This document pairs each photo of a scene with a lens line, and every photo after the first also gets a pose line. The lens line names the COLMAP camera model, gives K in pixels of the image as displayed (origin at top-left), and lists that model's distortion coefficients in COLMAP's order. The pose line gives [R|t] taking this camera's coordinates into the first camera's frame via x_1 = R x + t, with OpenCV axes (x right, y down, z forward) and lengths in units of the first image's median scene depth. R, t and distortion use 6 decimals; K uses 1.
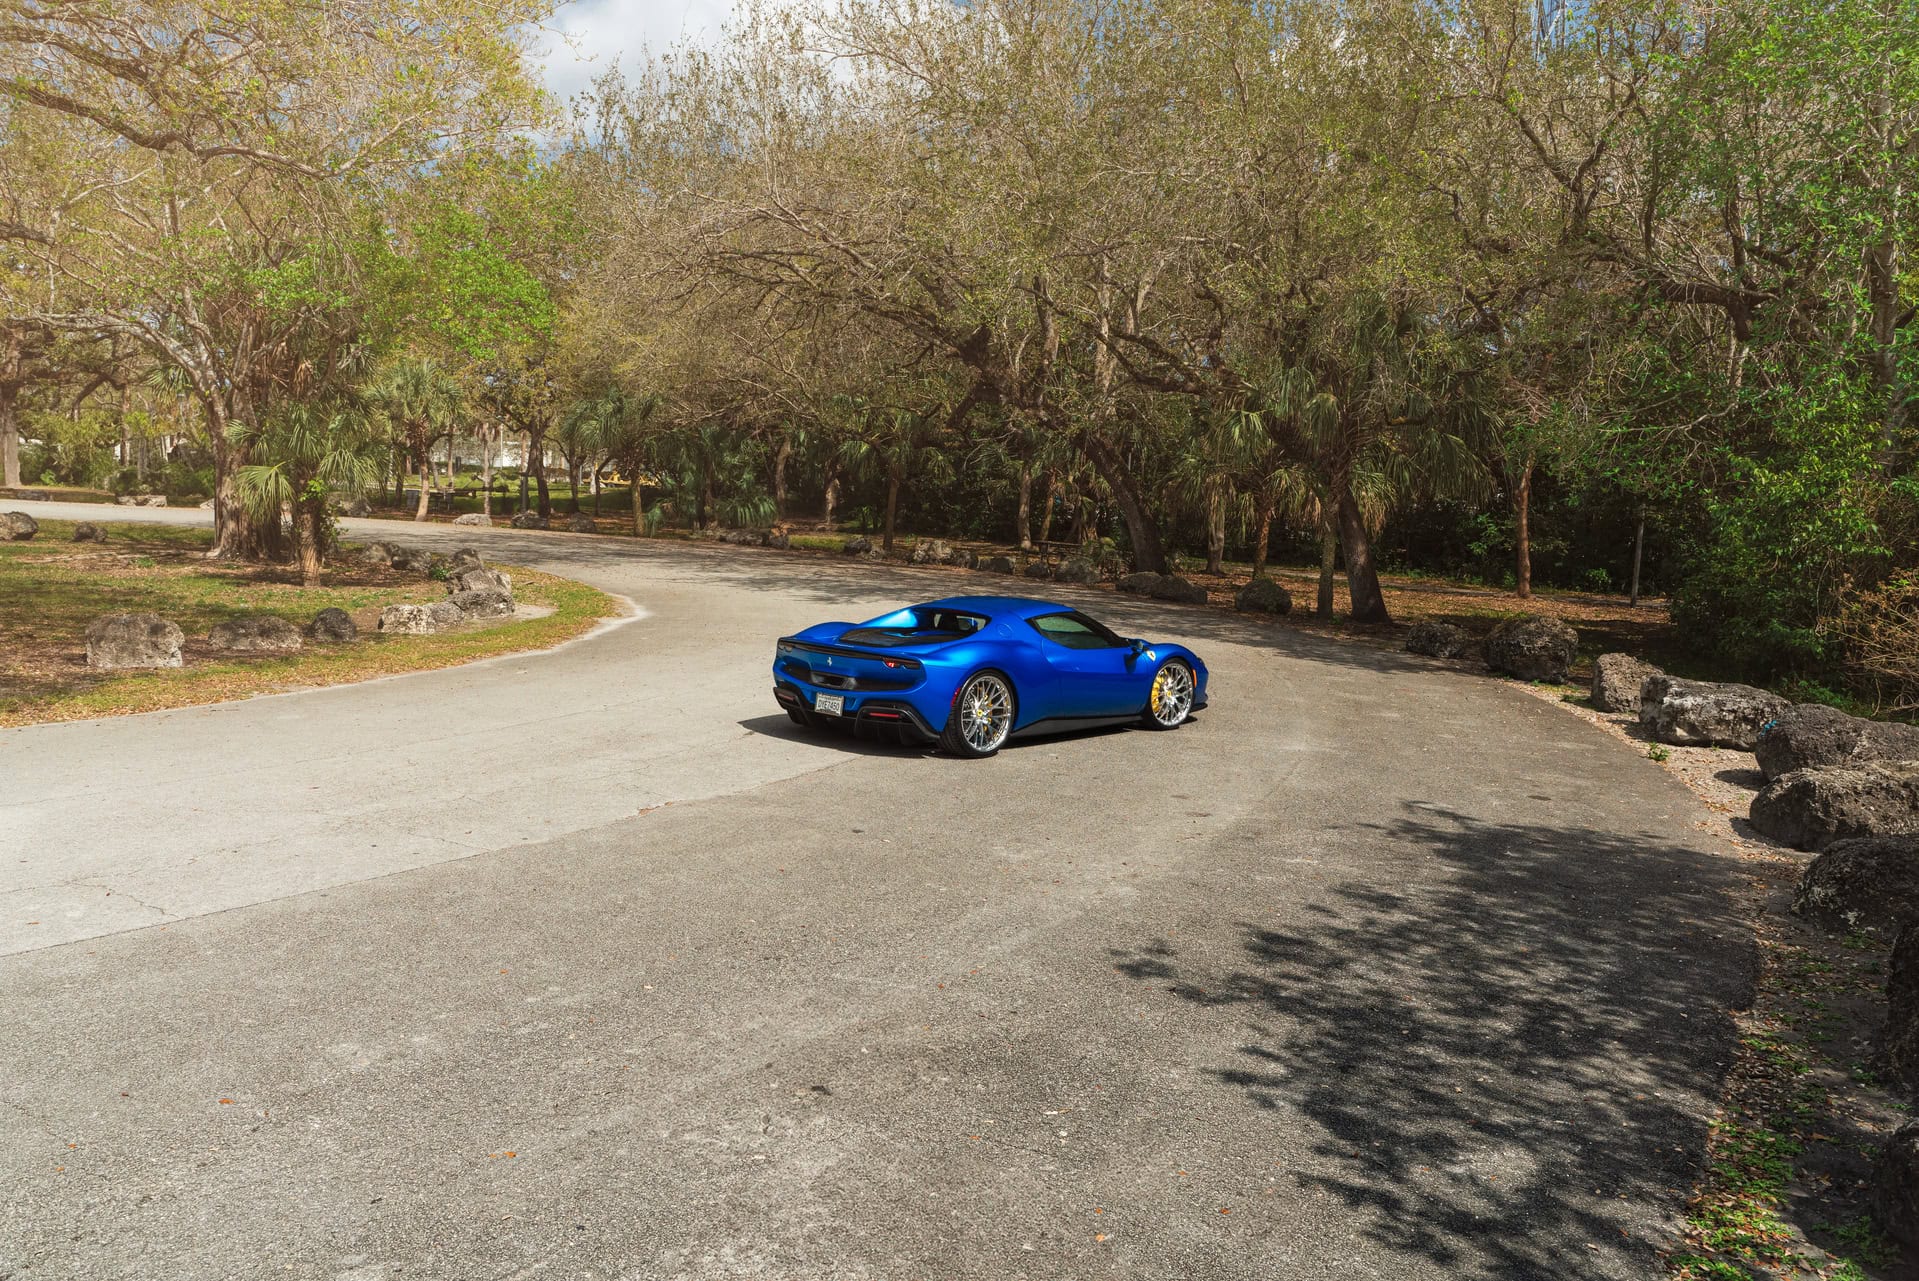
lens RADIAL K [[1537.5, 0, 959.5], [0, 1537.5, 640.5], [0, 0, 1]] dist [0.053858, -0.051059]
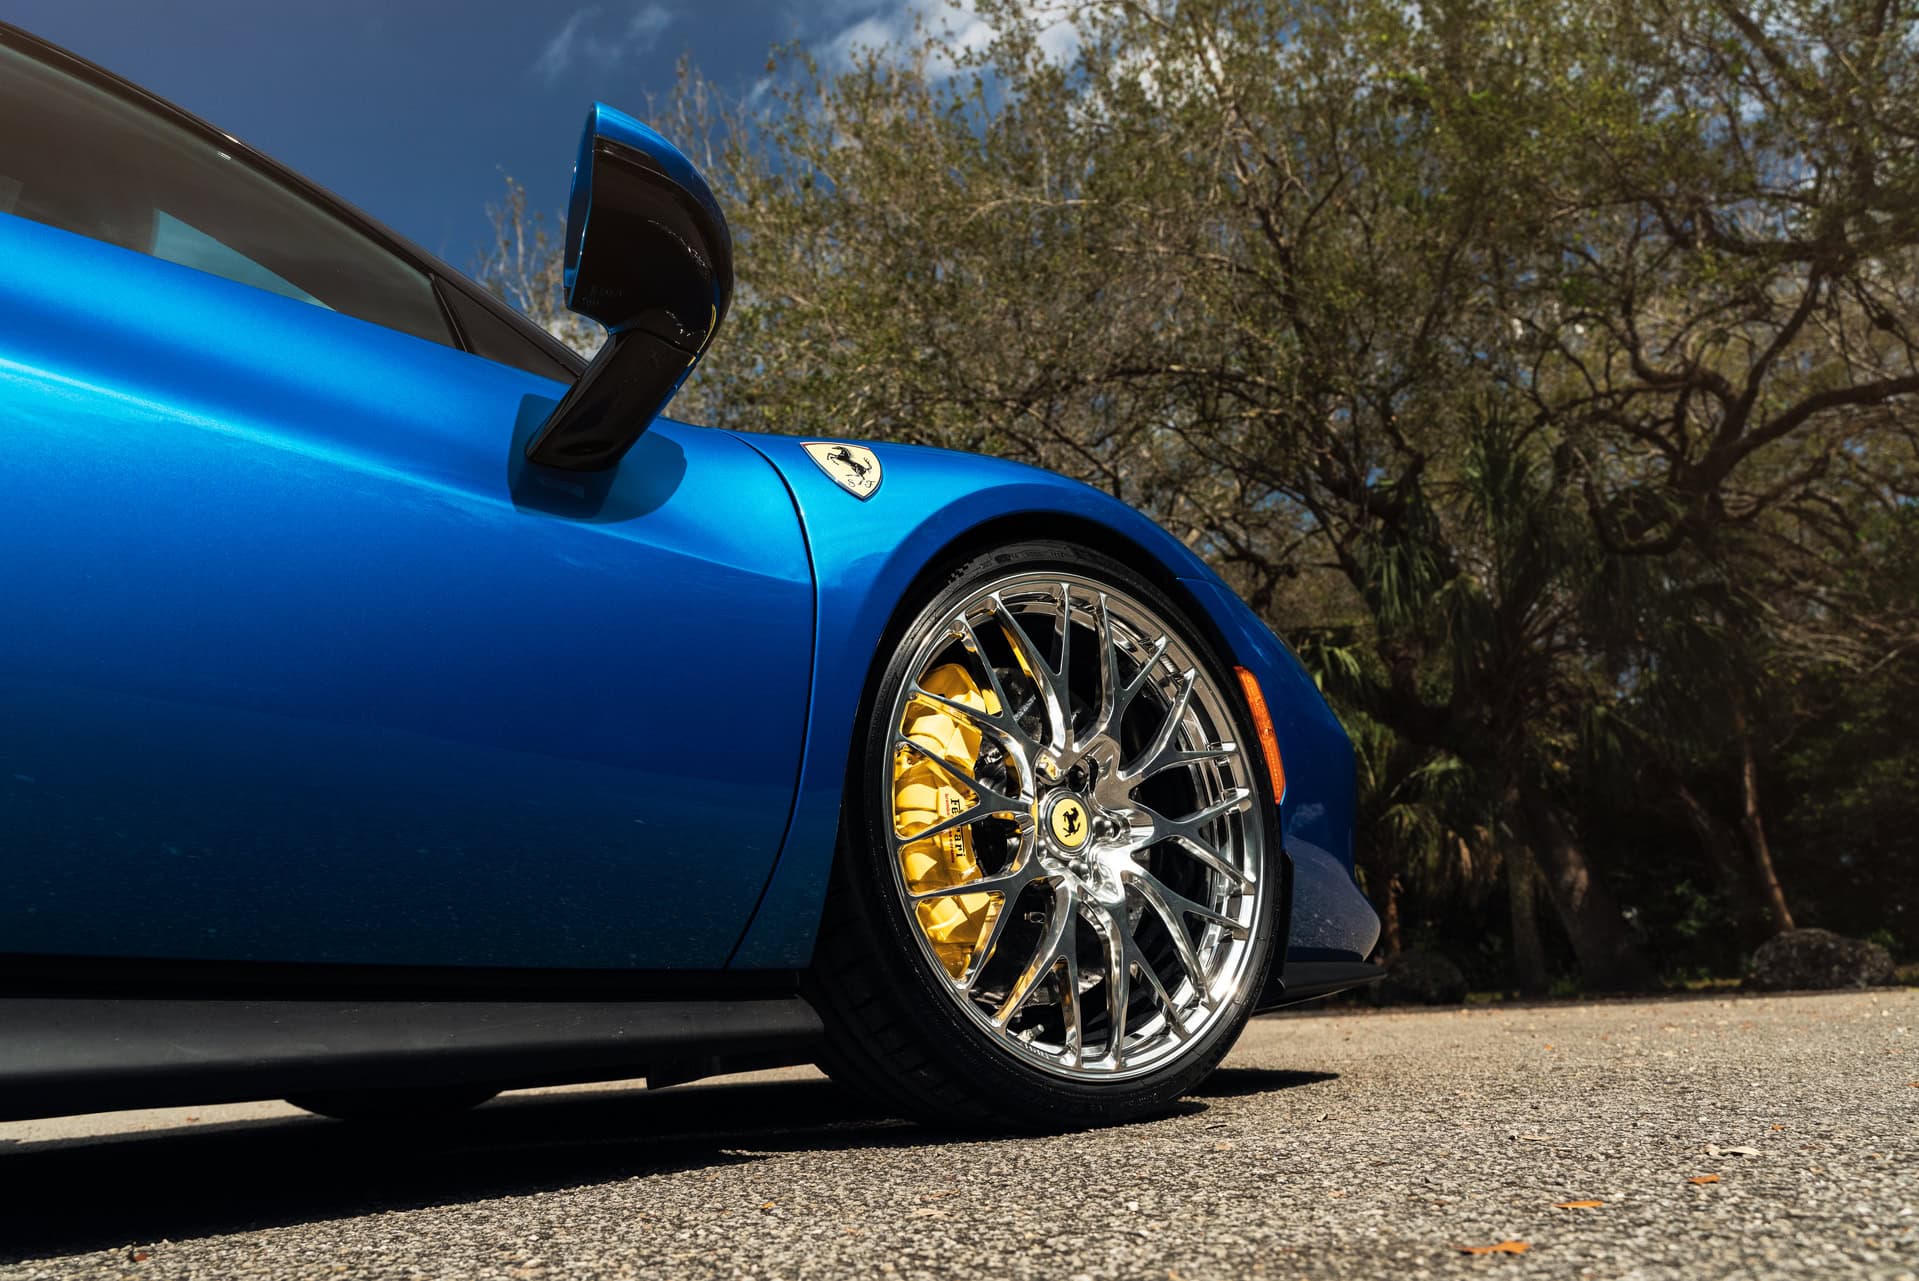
lens RADIAL K [[1537.5, 0, 959.5], [0, 1537.5, 640.5], [0, 0, 1]] dist [0.053858, -0.051059]
pose [[0.991801, -0.124283, -0.029757, 0.066959], [0.107420, 0.936888, -0.332718, 0.030955], [0.069230, 0.326794, 0.942557, 0.441516]]
